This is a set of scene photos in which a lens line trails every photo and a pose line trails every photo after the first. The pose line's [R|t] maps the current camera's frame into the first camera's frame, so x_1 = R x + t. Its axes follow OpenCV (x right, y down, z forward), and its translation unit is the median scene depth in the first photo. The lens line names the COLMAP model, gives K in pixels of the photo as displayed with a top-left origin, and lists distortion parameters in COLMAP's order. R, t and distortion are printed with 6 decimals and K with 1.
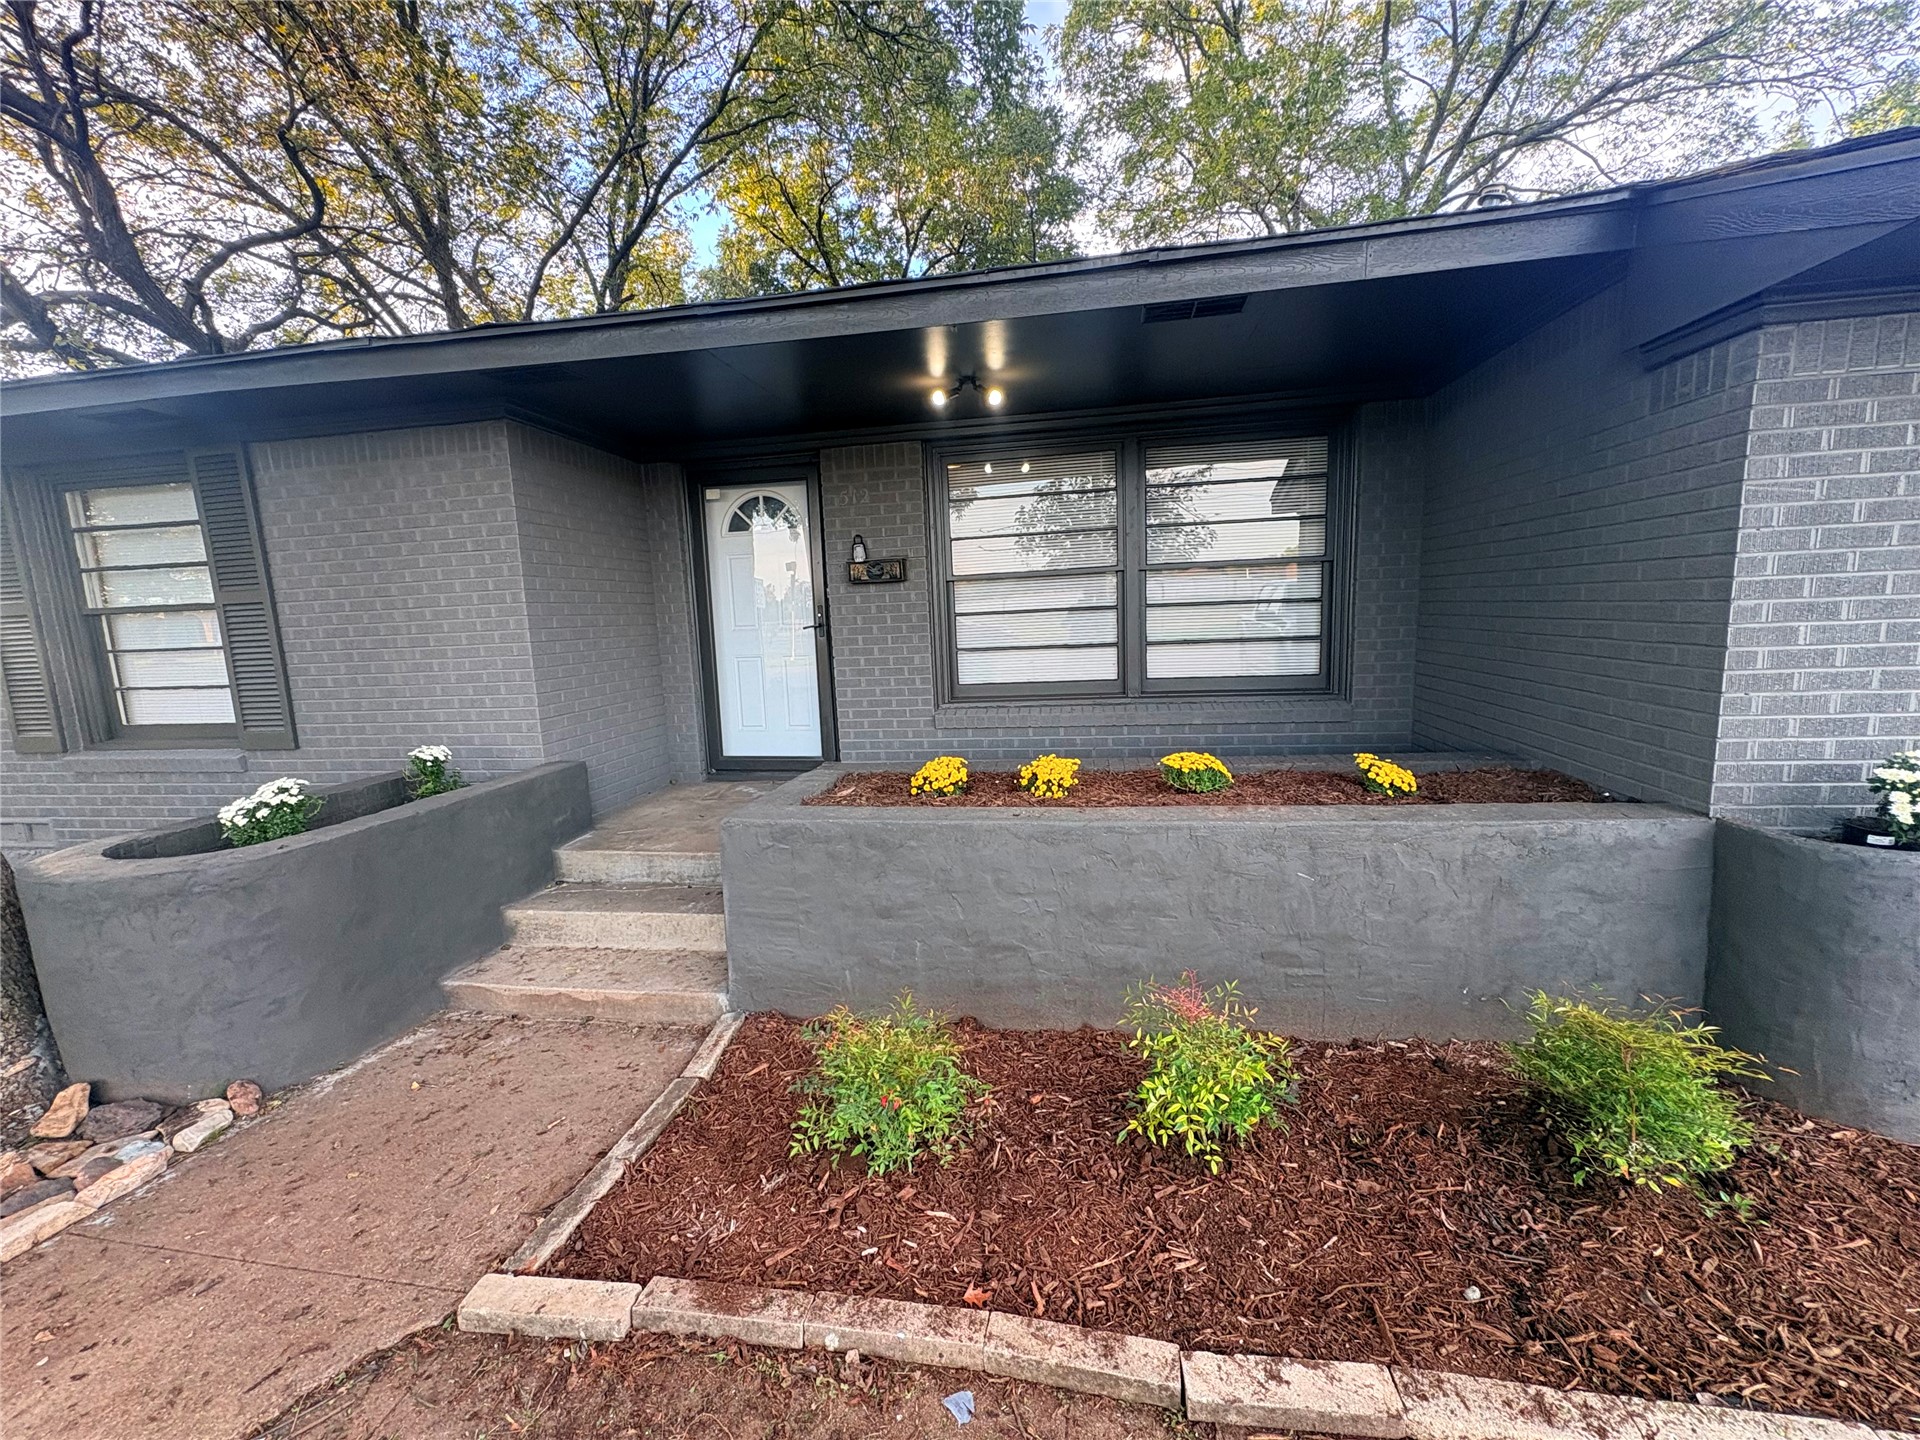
lens RADIAL K [[760.7, 0, 960.0], [0, 760.7, 720.0], [0, 0, 1]] dist [-0.001088, 0.000283]
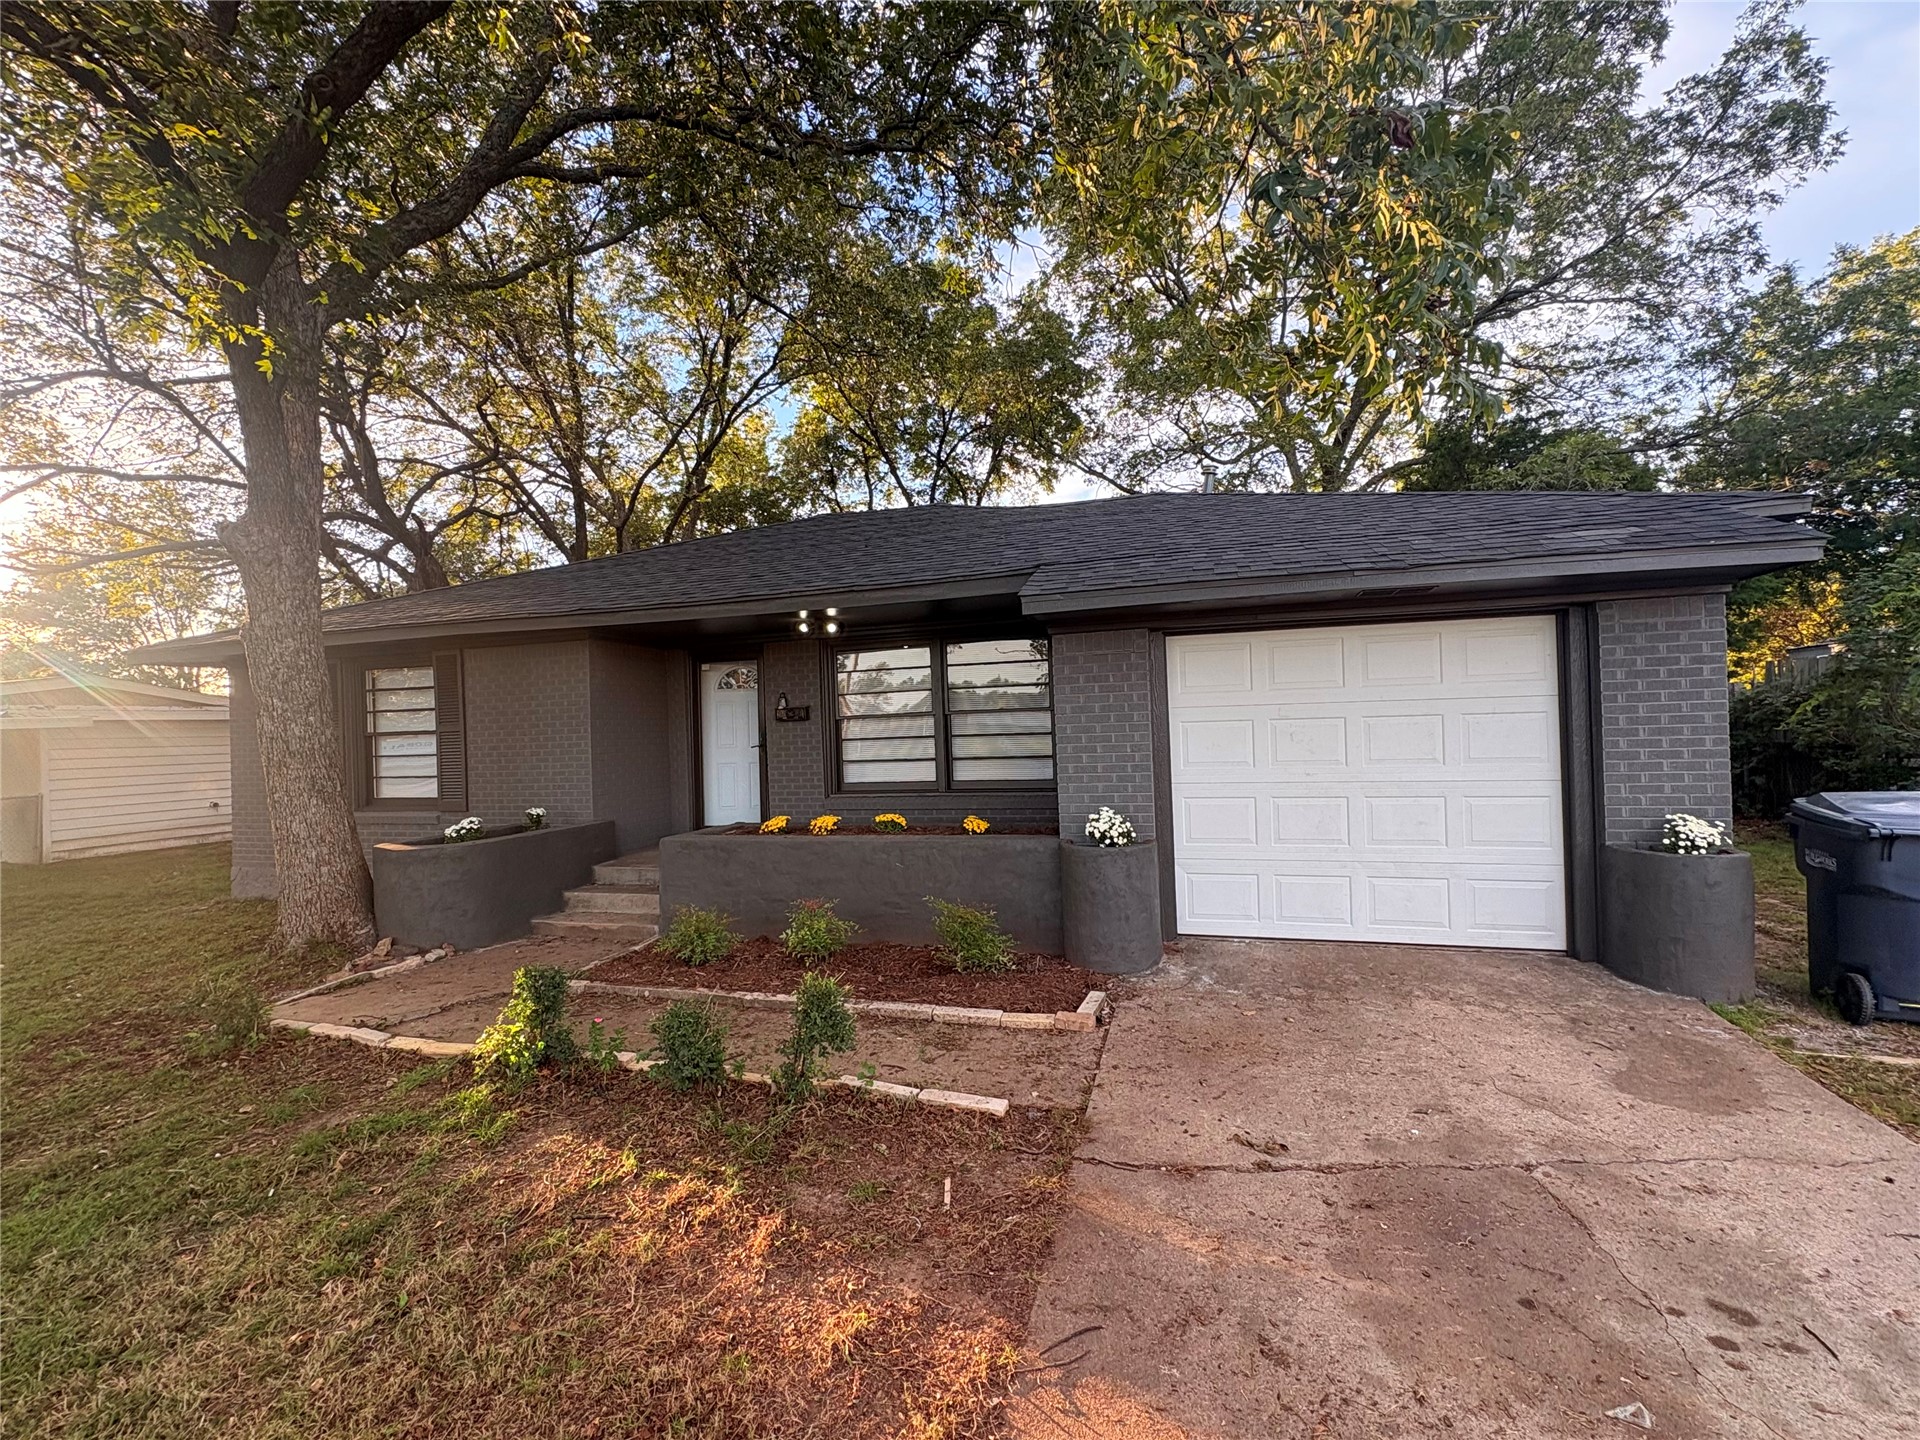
lens RADIAL K [[822.1, 0, 960.0], [0, 822.1, 720.0], [0, 0, 1]] dist [0.000859, 0.000200]
pose [[0.991157, 0.006233, -0.132544, 0.522569], [-0.025264, 0.989488, -0.142391, 0.069214], [0.130264, 0.144480, 0.980896, -0.762097]]
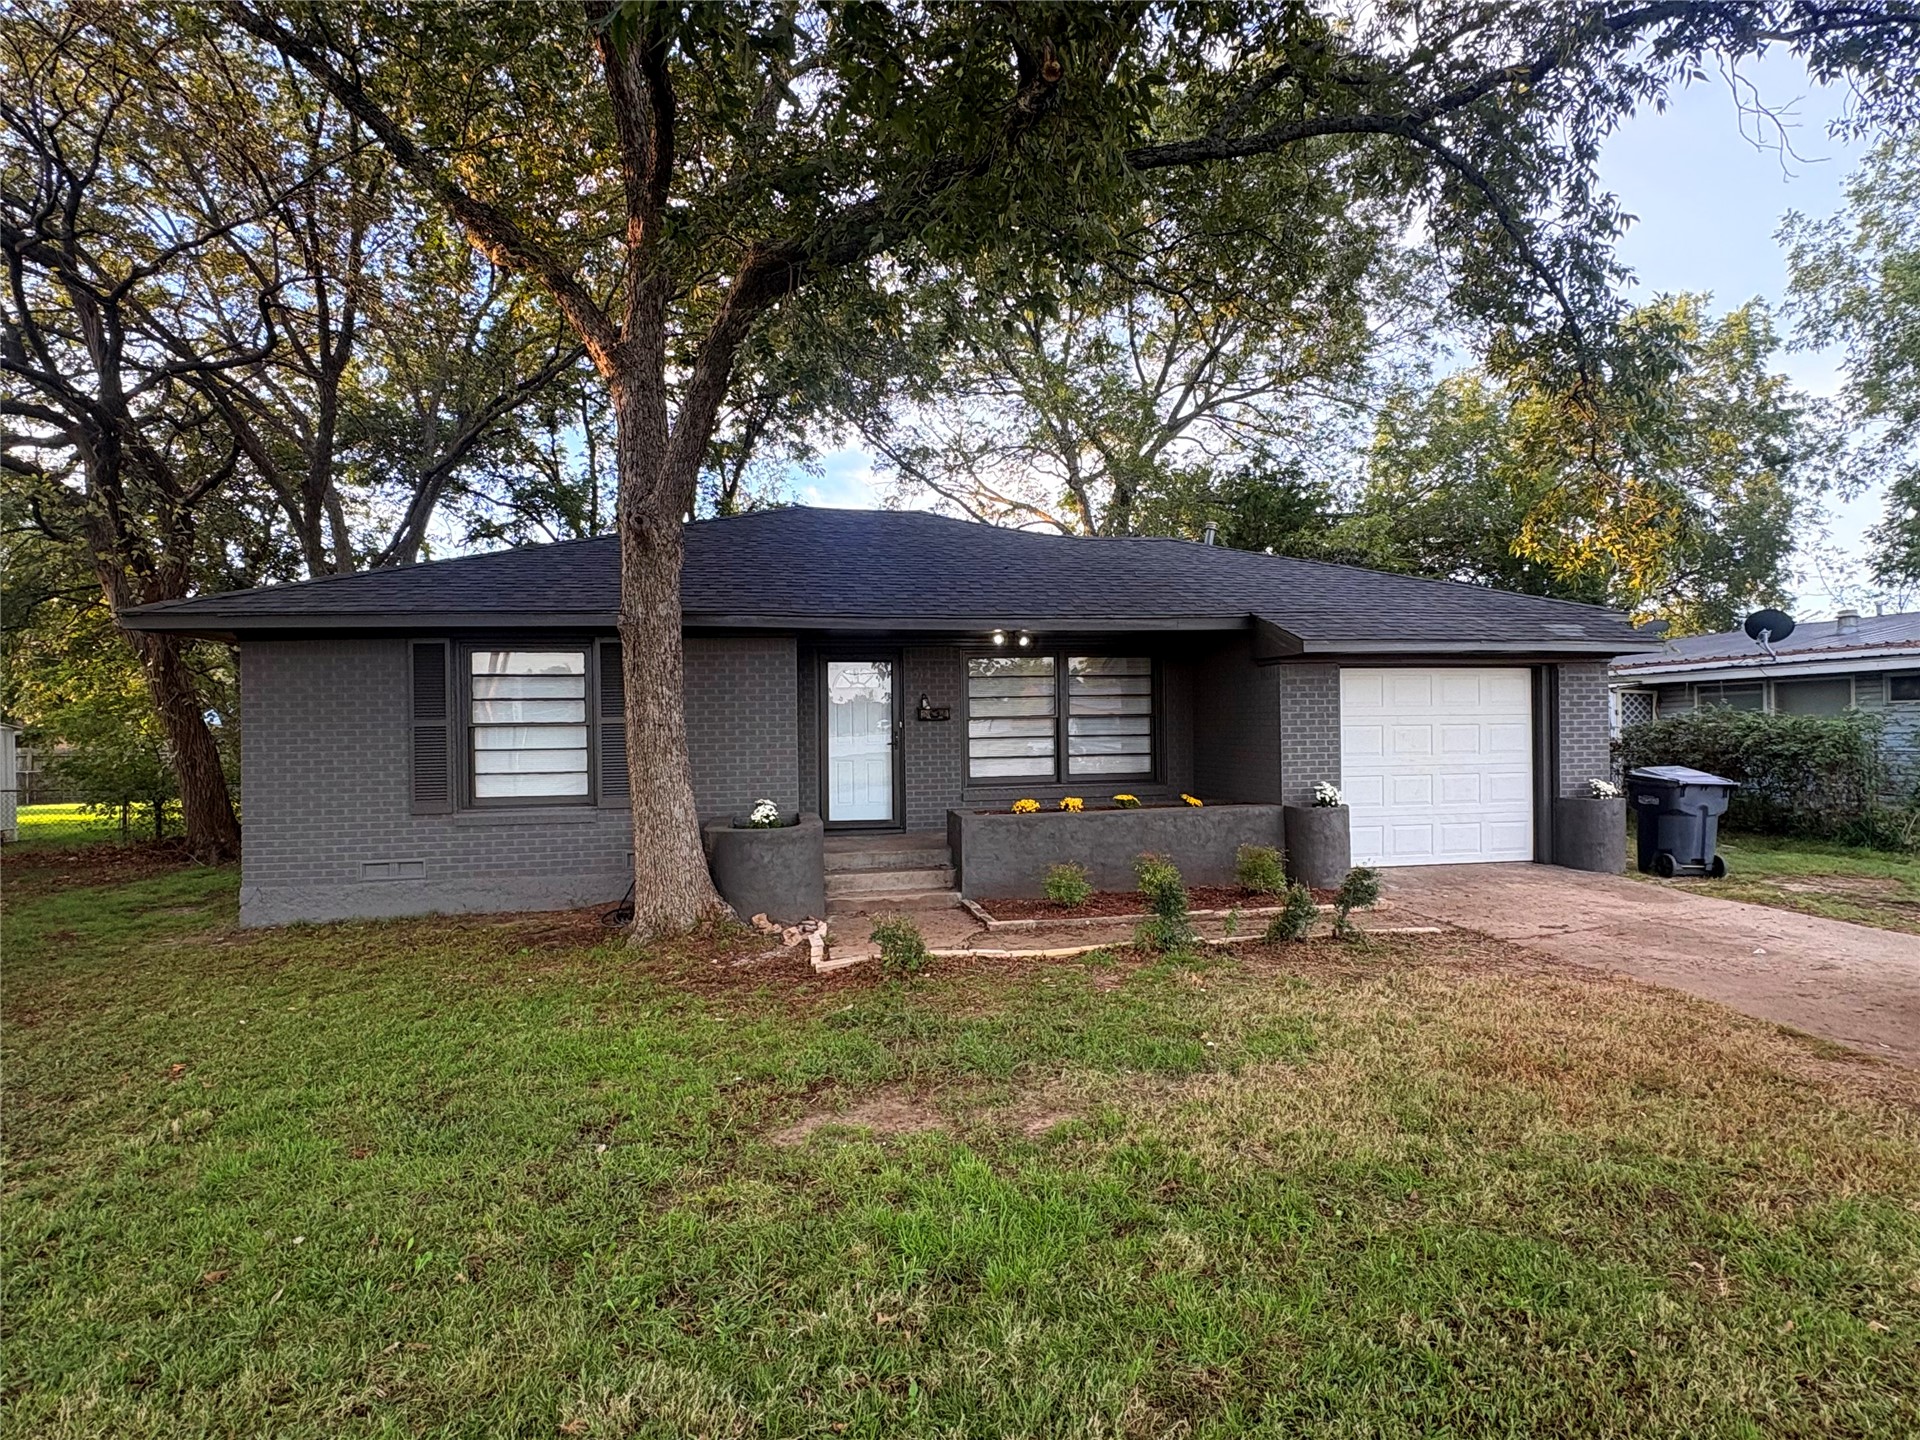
lens RADIAL K [[991.0, 0, 960.0], [0, 991.0, 720.0], [0, 0, 1]] dist [-0.004242, -0.000278]
pose [[0.942302, 0.027655, 0.333619, -0.892985], [0.025812, 0.987613, -0.154774, 0.199109], [-0.333767, 0.154455, 0.929916, -1.302475]]
